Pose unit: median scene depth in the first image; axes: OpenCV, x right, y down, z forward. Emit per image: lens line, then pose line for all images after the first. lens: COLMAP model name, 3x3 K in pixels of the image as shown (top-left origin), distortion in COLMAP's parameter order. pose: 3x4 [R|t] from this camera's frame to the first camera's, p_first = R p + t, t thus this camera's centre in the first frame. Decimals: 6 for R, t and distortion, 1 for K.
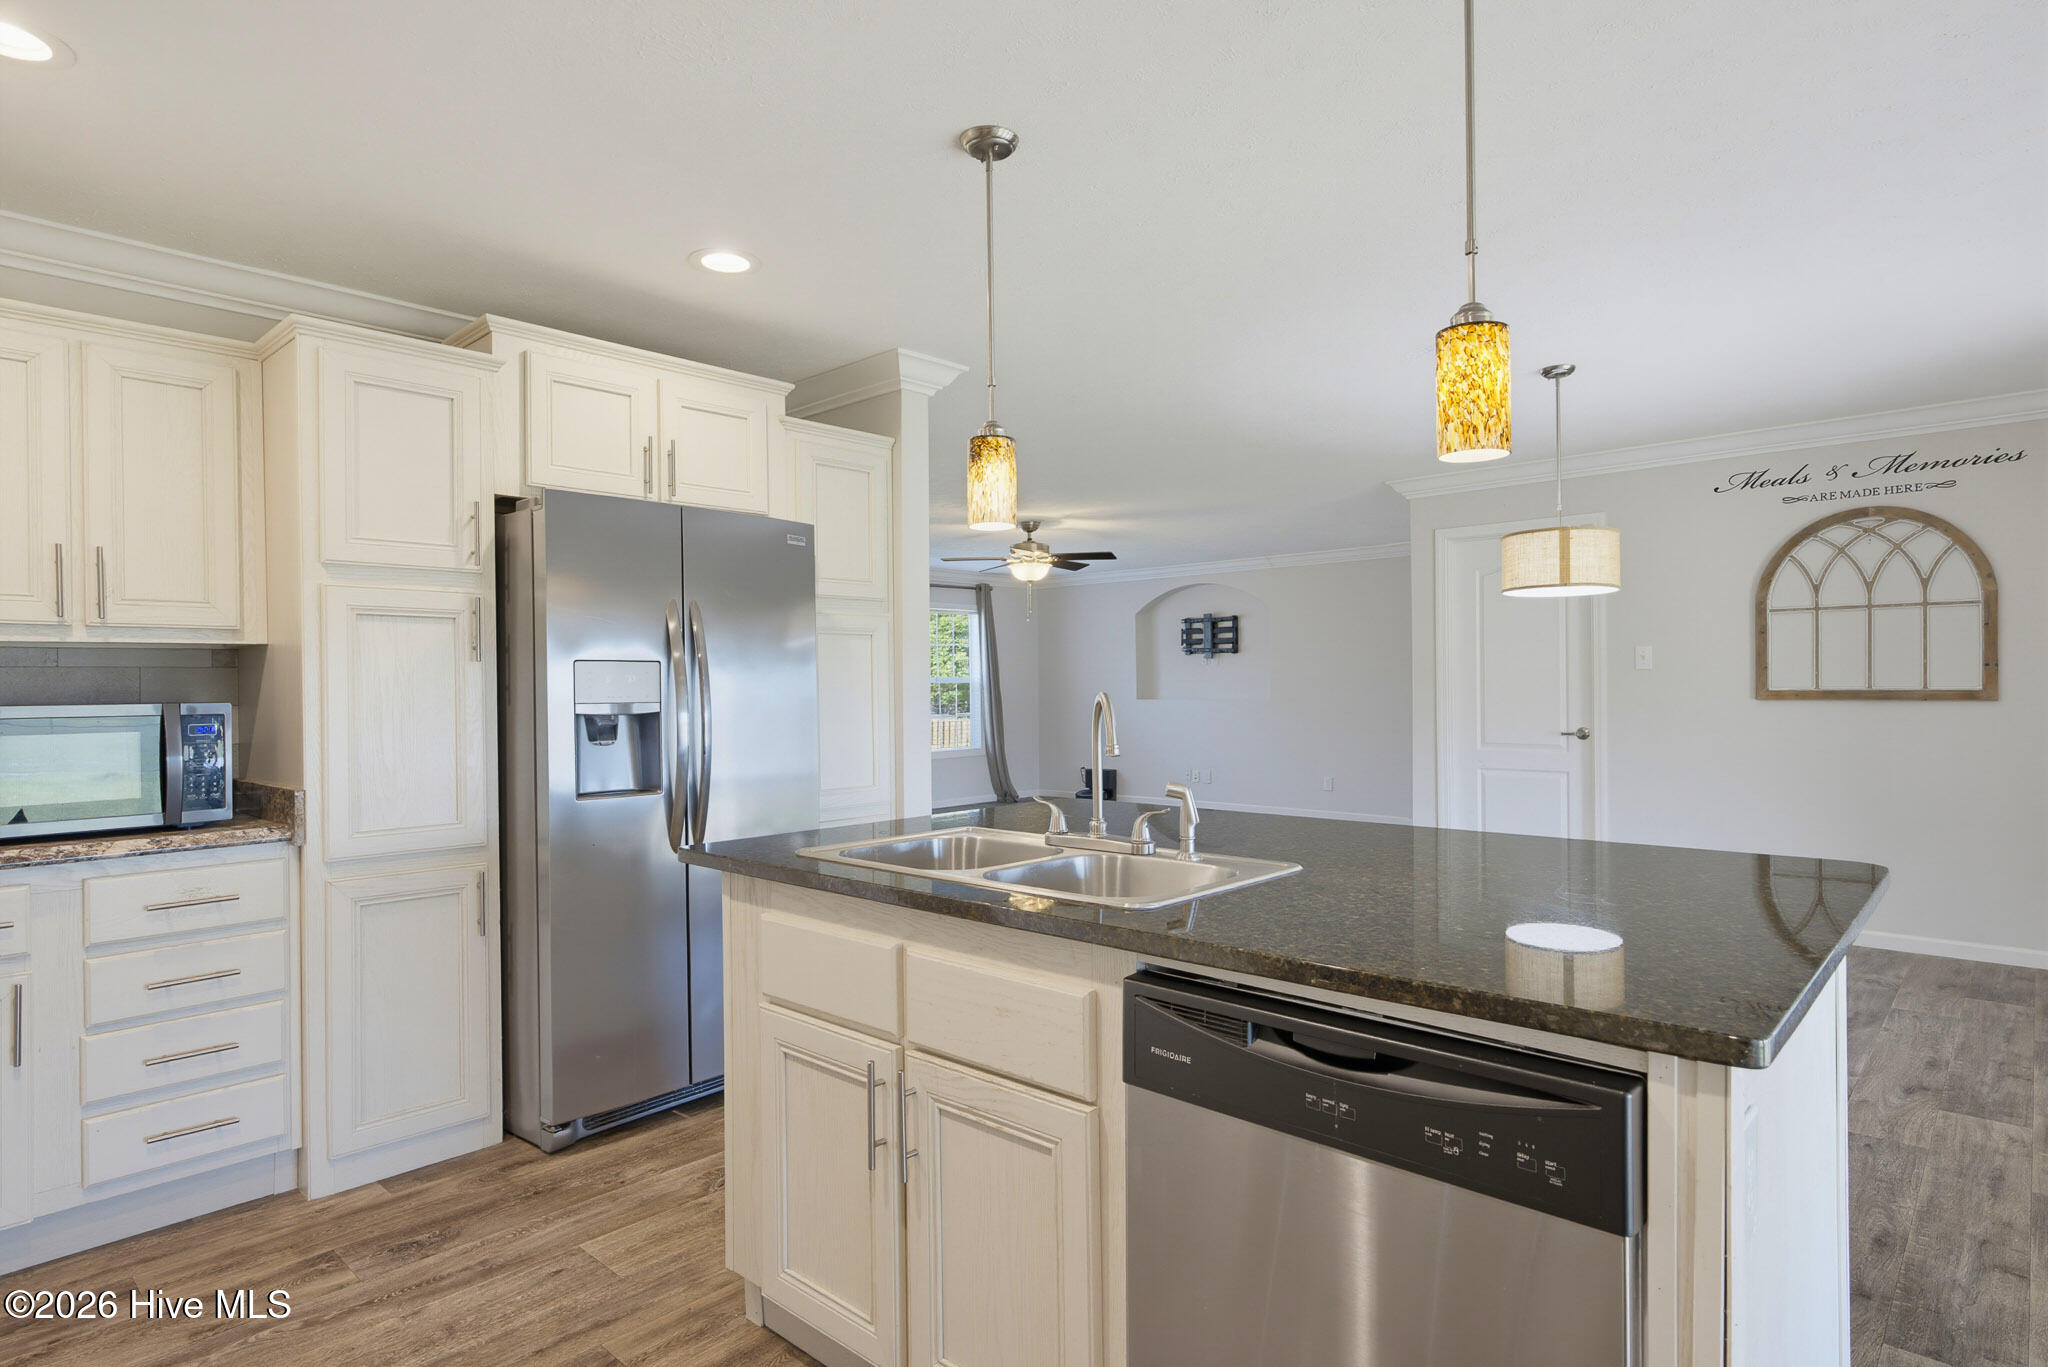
lens RADIAL K [[1104.9, 0, 1030.7], [0, 1104.9, 686.1], [0, 0, 1]] dist [-0.017857, 0.011765]
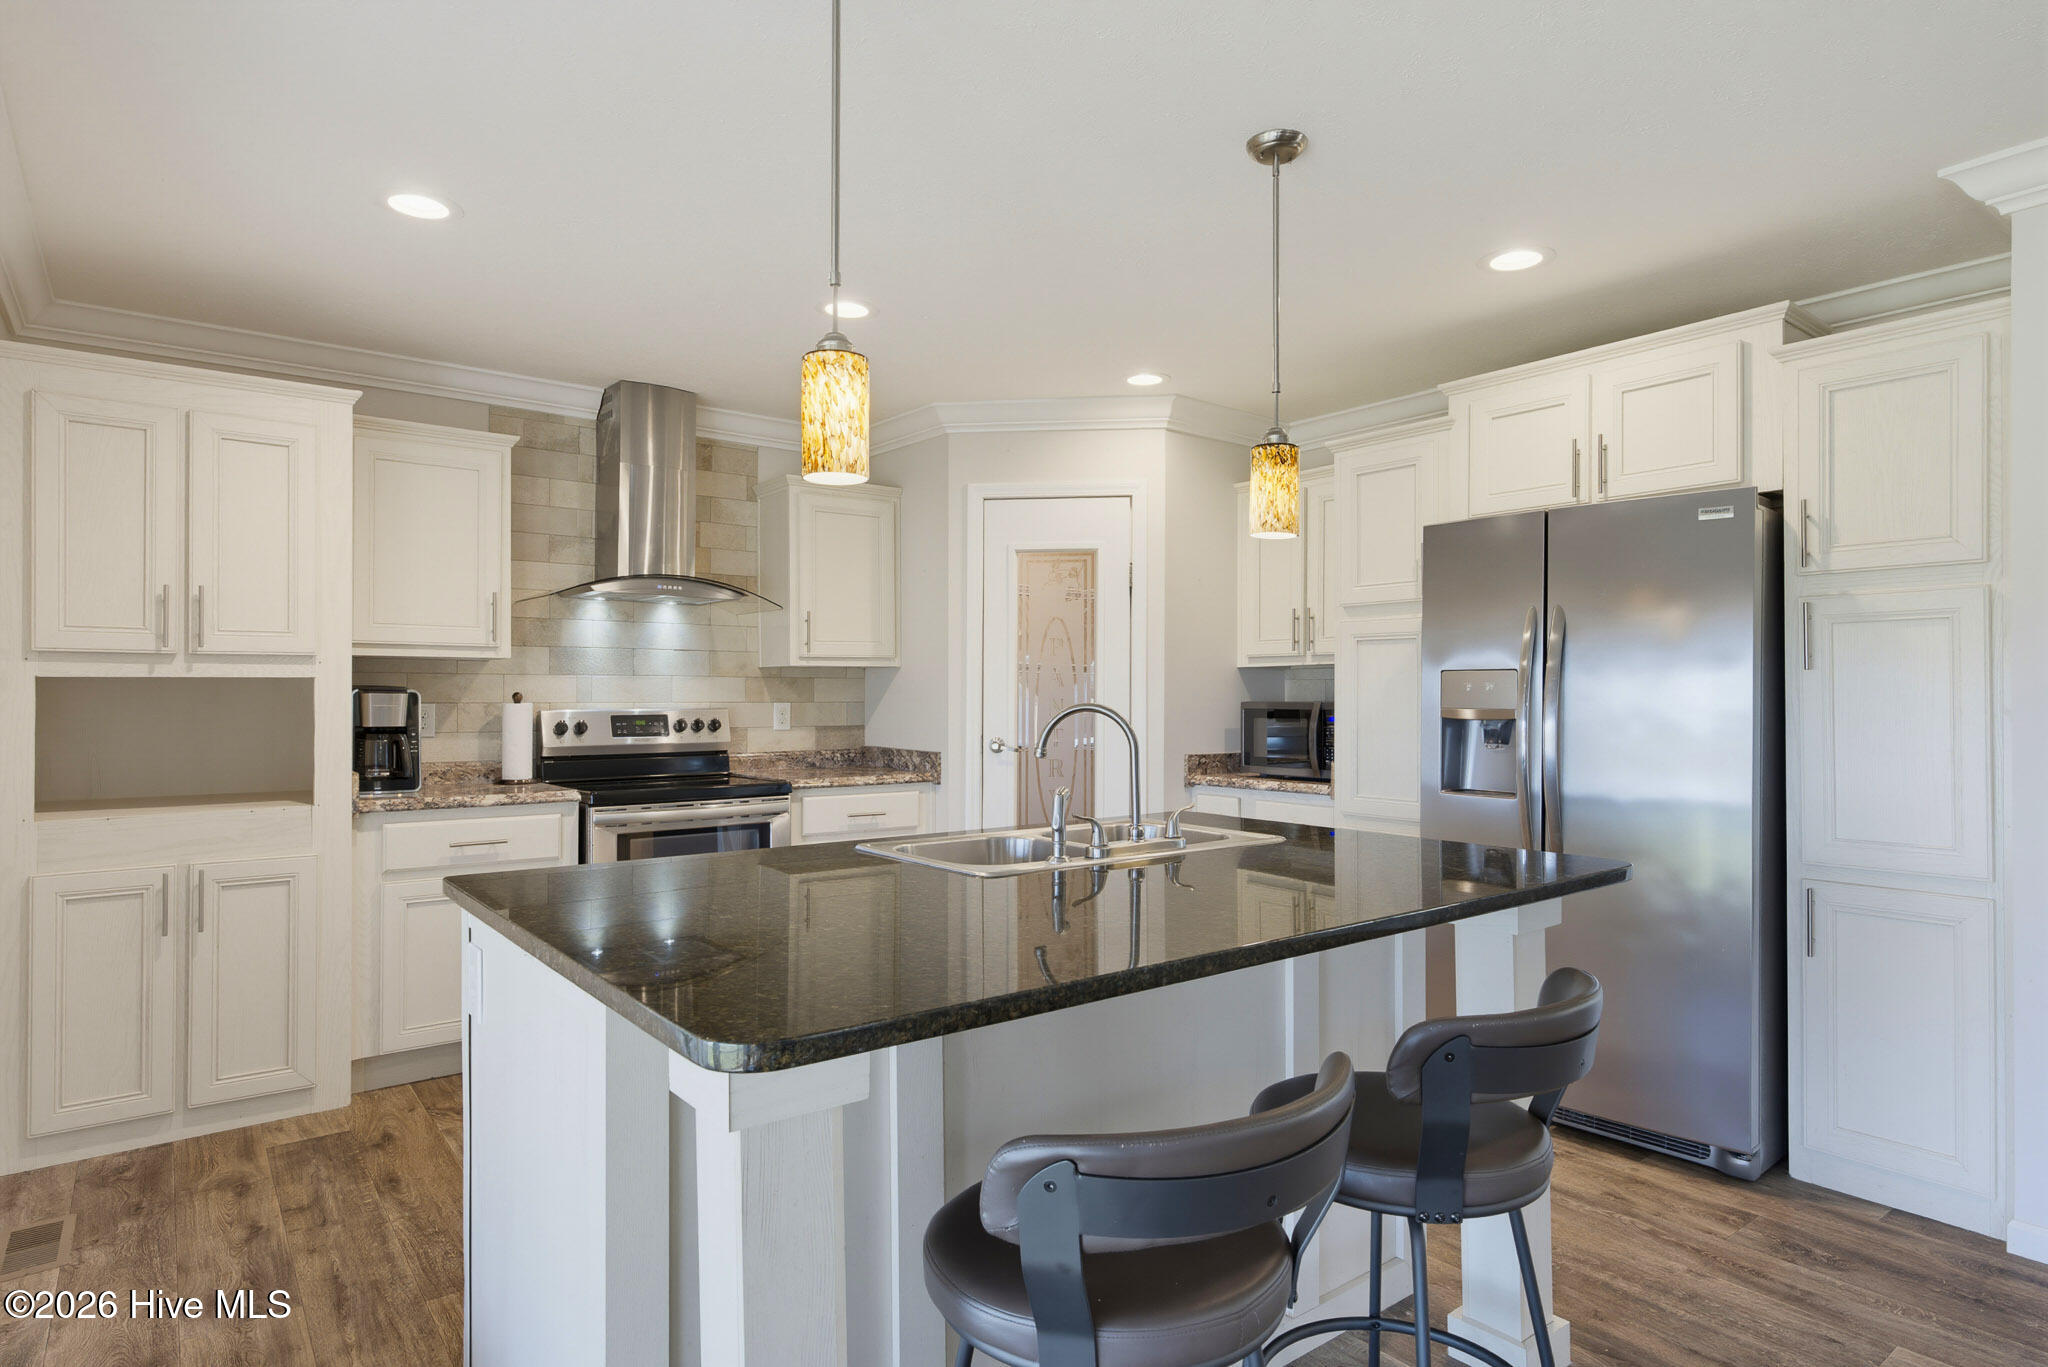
lens RADIAL K [[1121.8, 0, 1029.7], [0, 1121.8, 689.8], [0, 0, 1]] dist [-0.004539, 0.002087]
pose [[-0.161586, 0.004970, -0.986846, 0.469977], [-0.000859, 0.999986, 0.005177, -0.005006], [0.986858, 0.001684, -0.161579, 0.447508]]
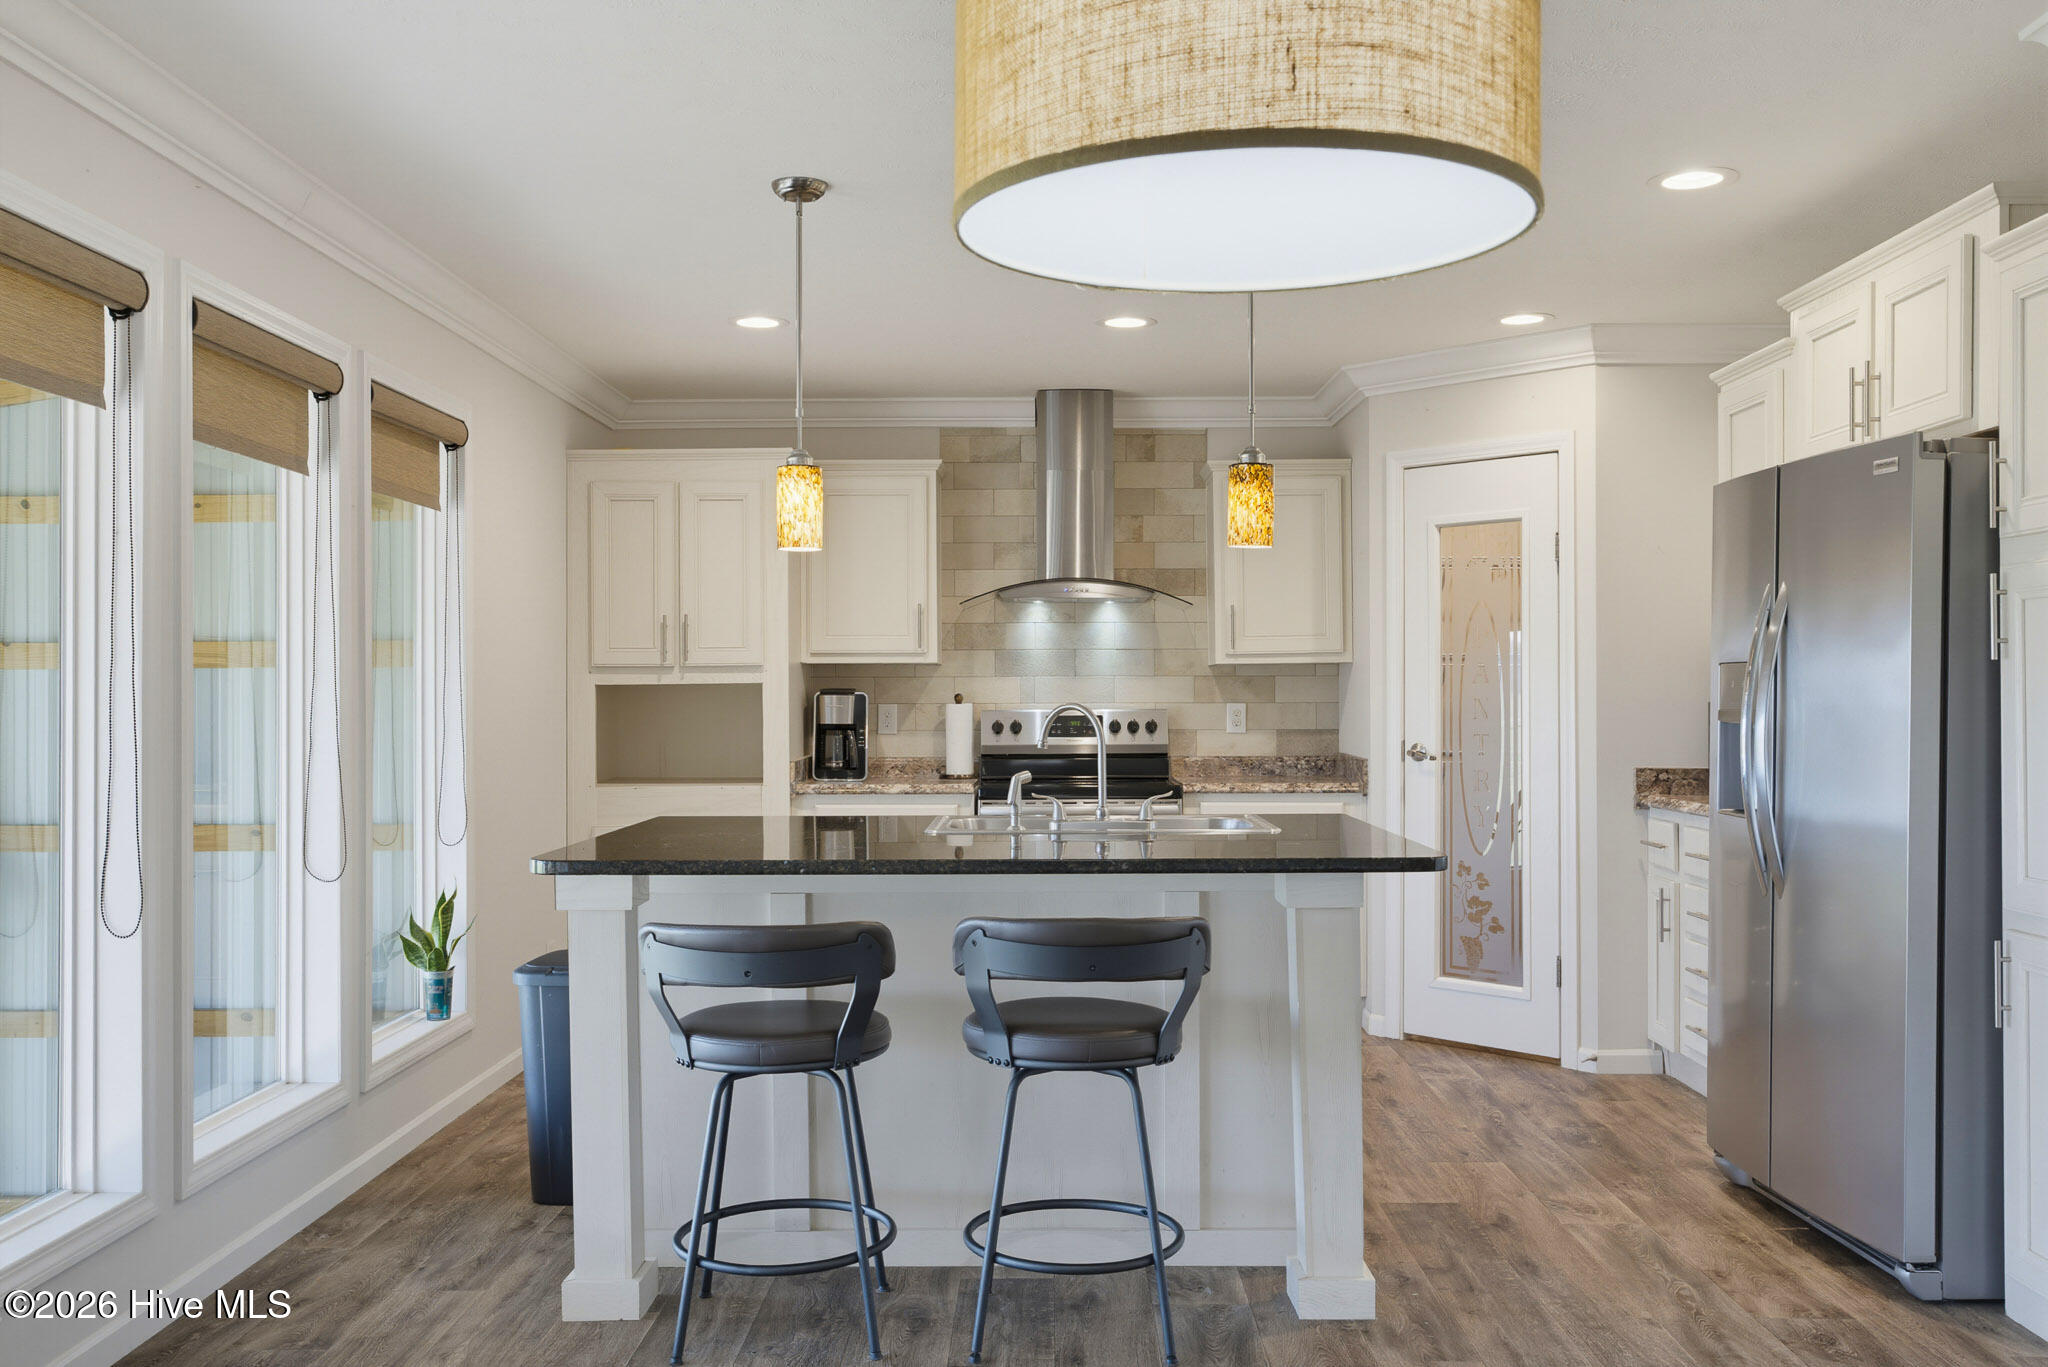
lens RADIAL K [[1711.8, 0, 1027.7], [0, 1711.8, 687.0], [0, 0, 1]] dist [0.003649, -0.000184]
pose [[-0.742710, 0.009295, -0.669548, 0.582808], [0.009983, 0.999946, 0.002809, -0.007147], [0.669539, -0.004598, -0.742763, 0.985892]]
